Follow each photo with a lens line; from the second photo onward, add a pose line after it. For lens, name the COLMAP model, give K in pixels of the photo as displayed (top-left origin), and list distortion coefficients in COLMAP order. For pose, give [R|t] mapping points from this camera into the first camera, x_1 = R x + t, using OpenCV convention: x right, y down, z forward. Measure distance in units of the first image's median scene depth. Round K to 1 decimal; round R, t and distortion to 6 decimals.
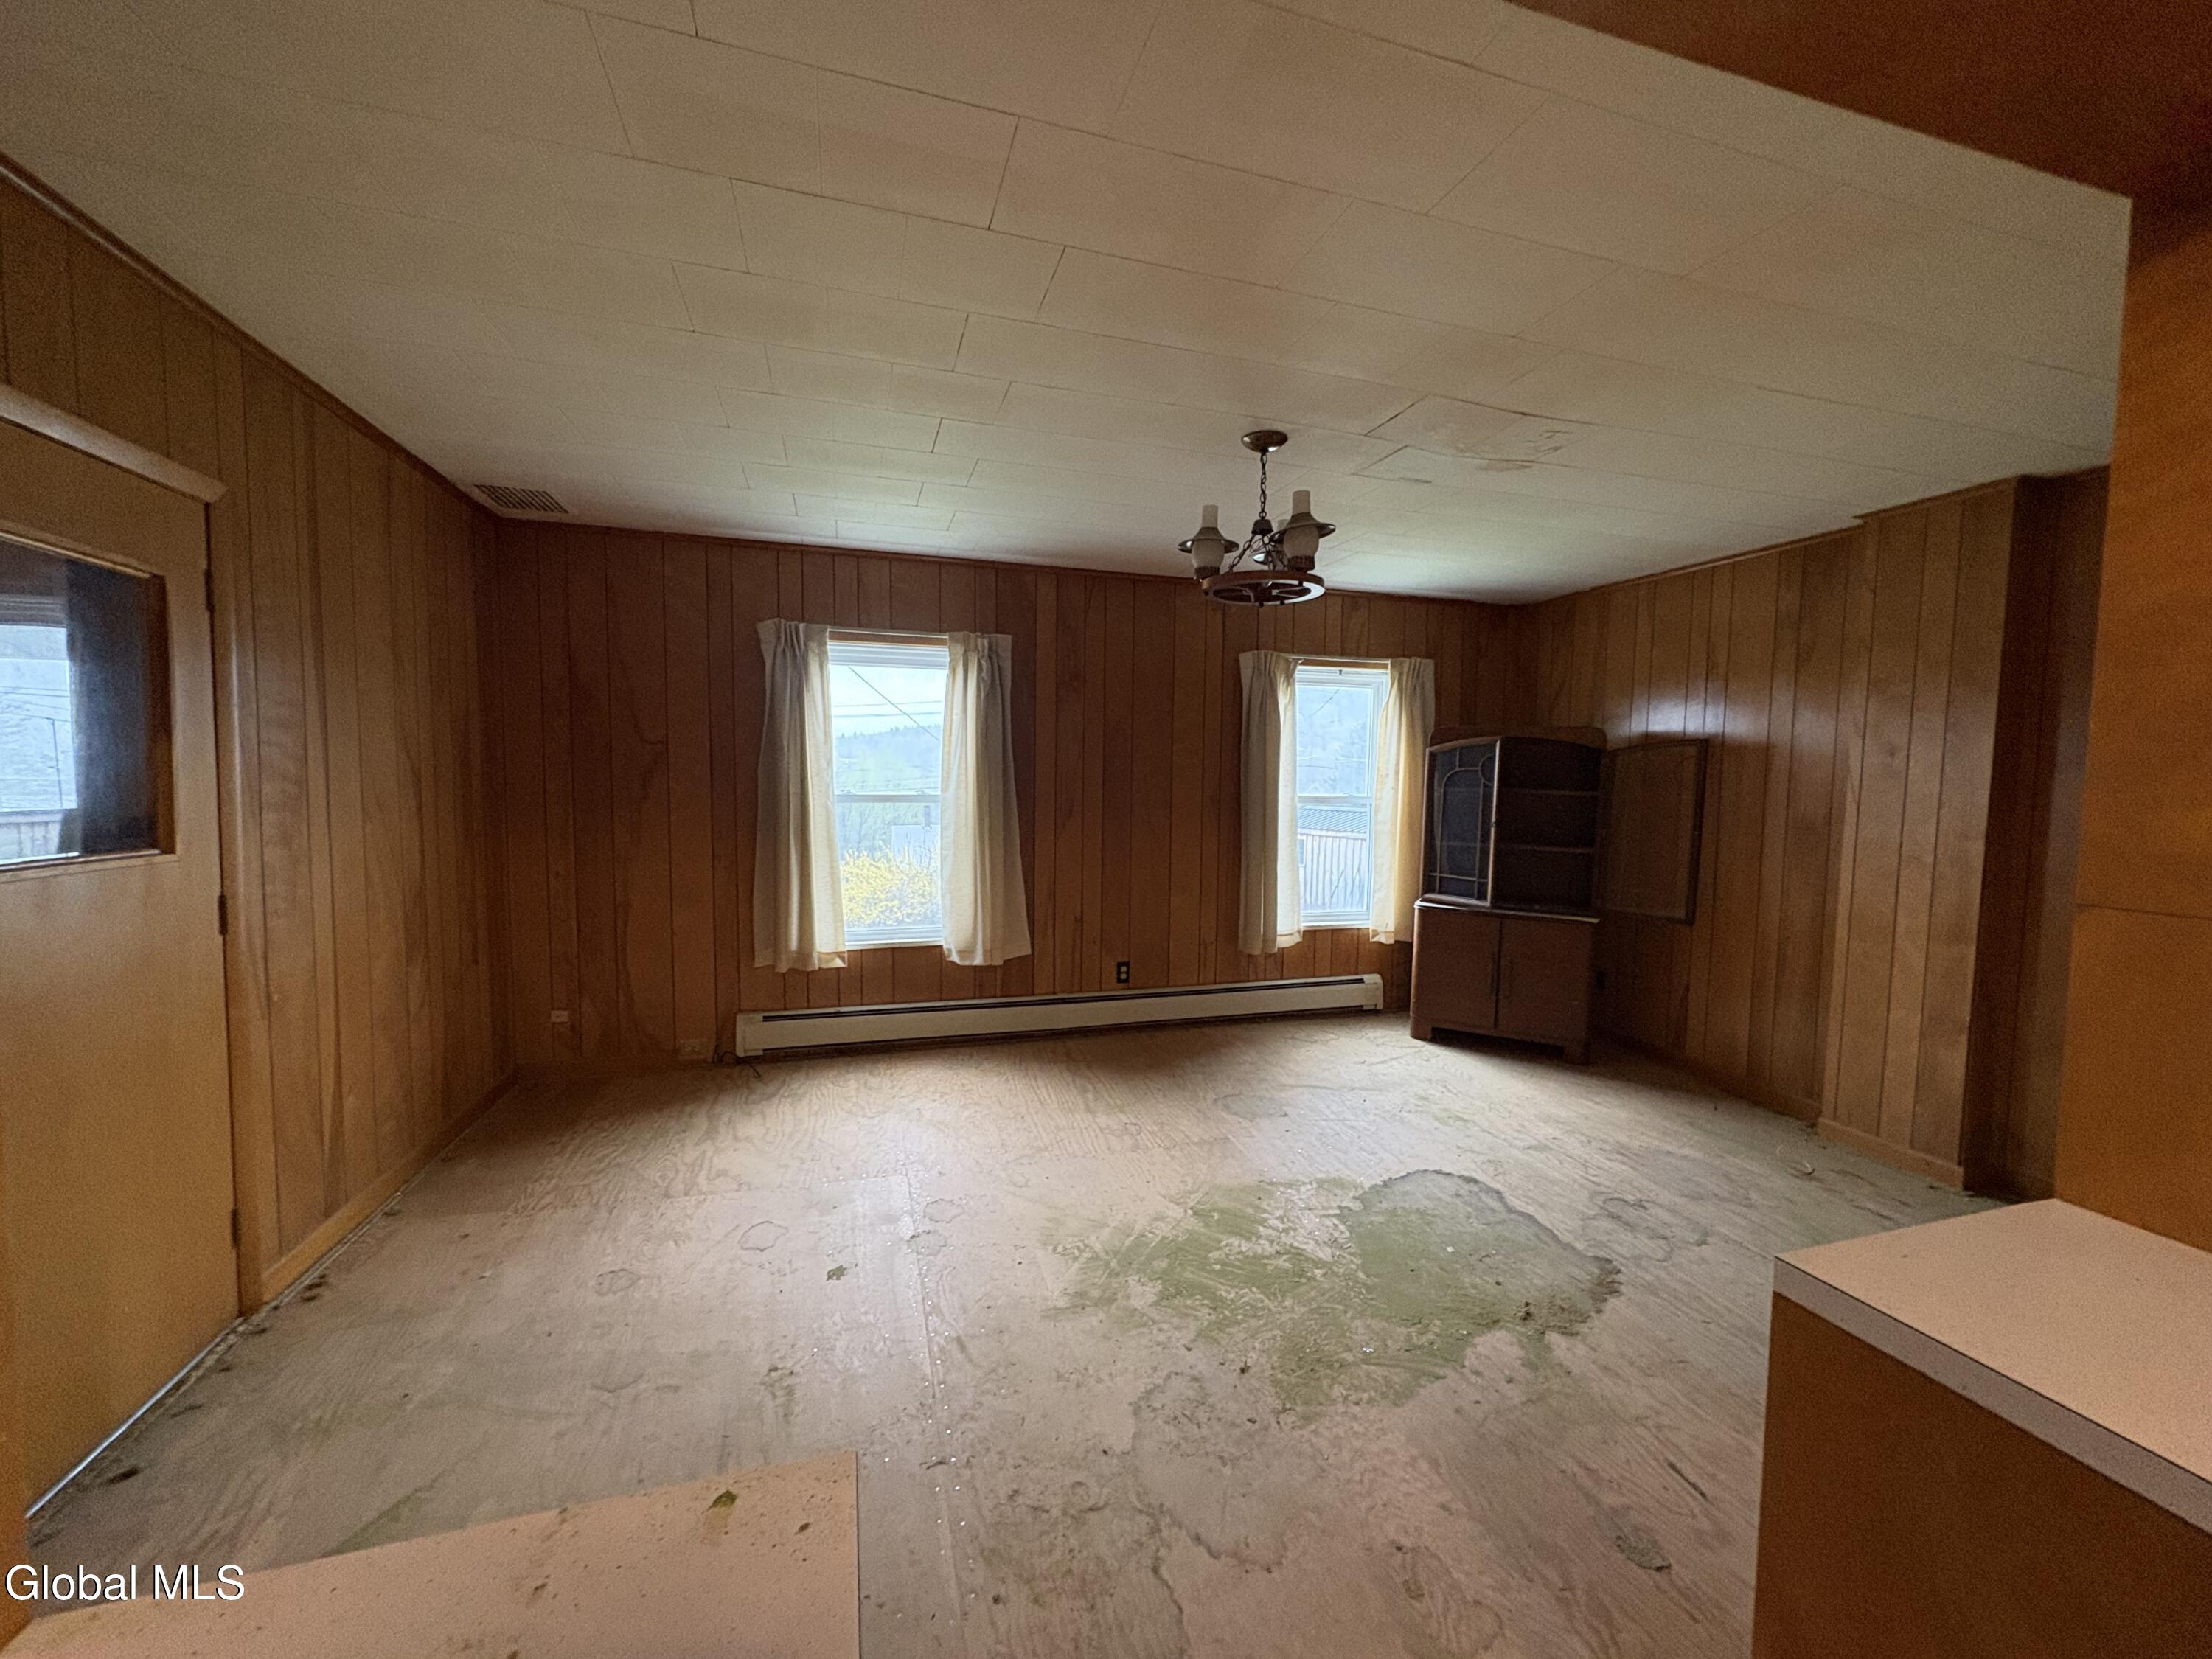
lens RADIAL K [[878.9, 0, 1108.2], [0, 878.9, 828.2], [0, 0, 1]] dist [-0.000381, 0.000393]
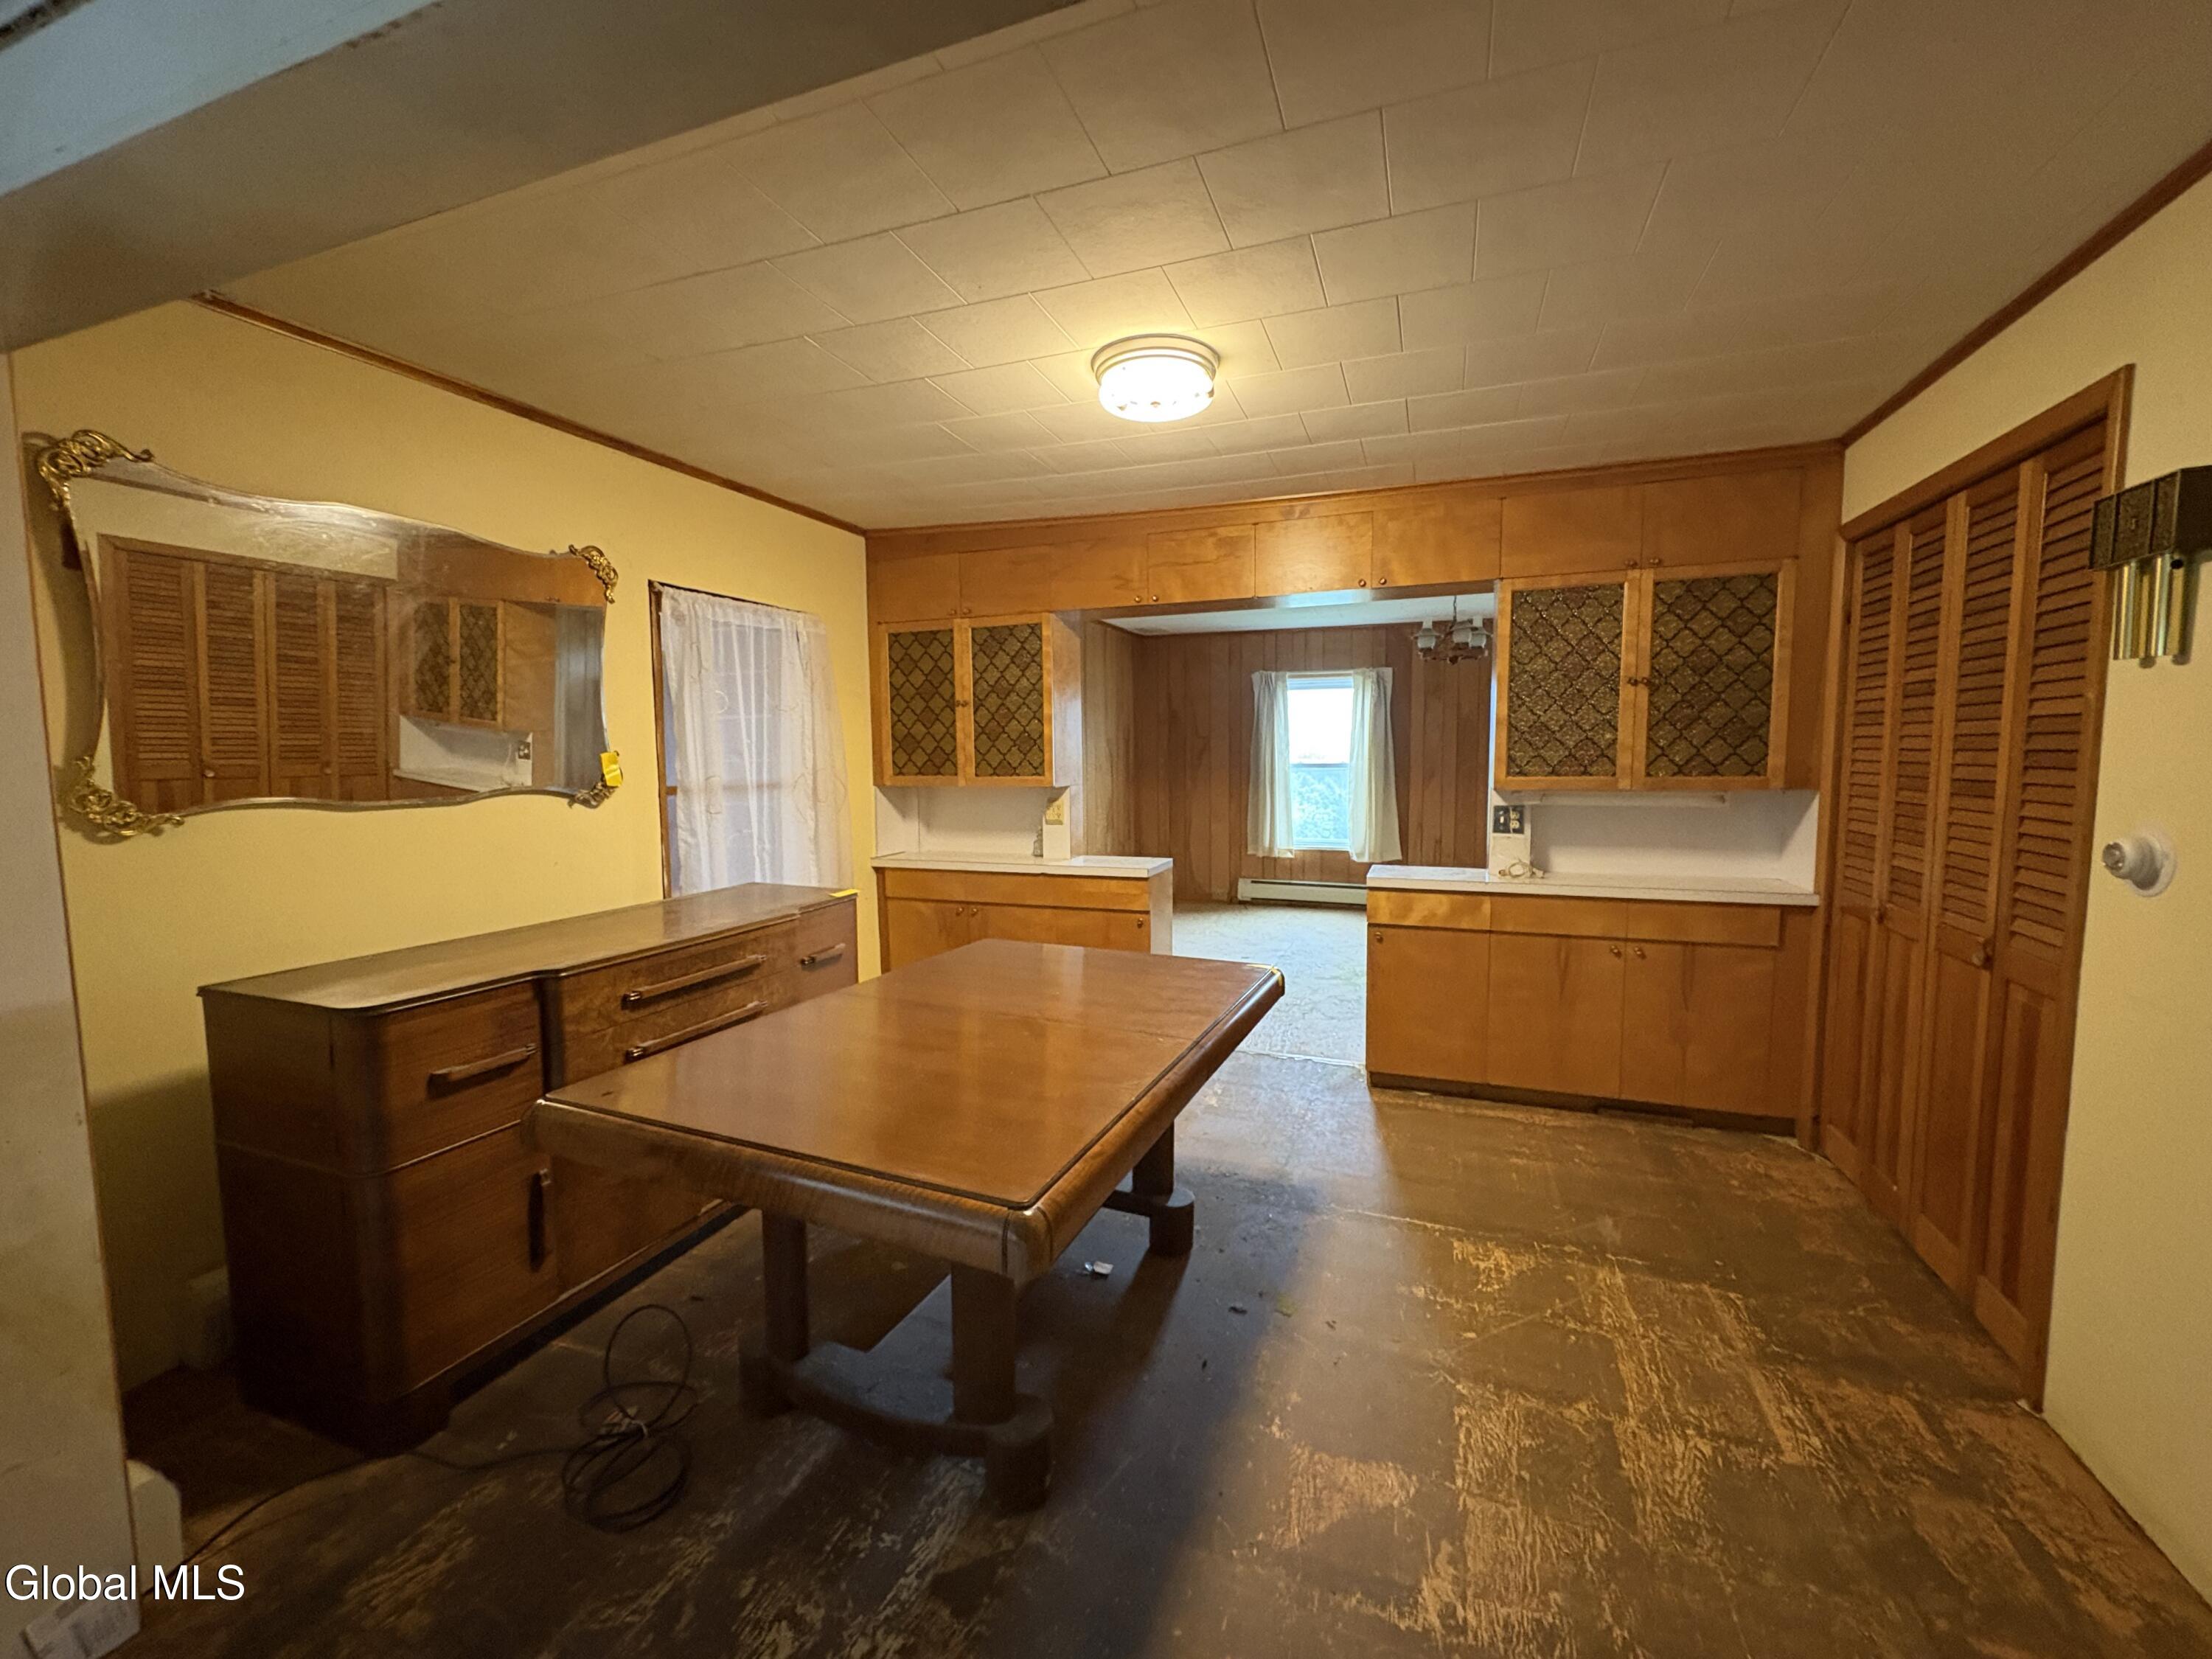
lens RADIAL K [[878.9, 0, 1107.9], [0, 878.9, 830.6], [0, 0, 1]] dist [-0.000381, 0.000393]
pose [[0.793225, 0.038083, -0.607736, 0.544616], [-0.019759, 0.999127, 0.036820, 0.044496], [0.608607, -0.017198, 0.793285, -0.738919]]
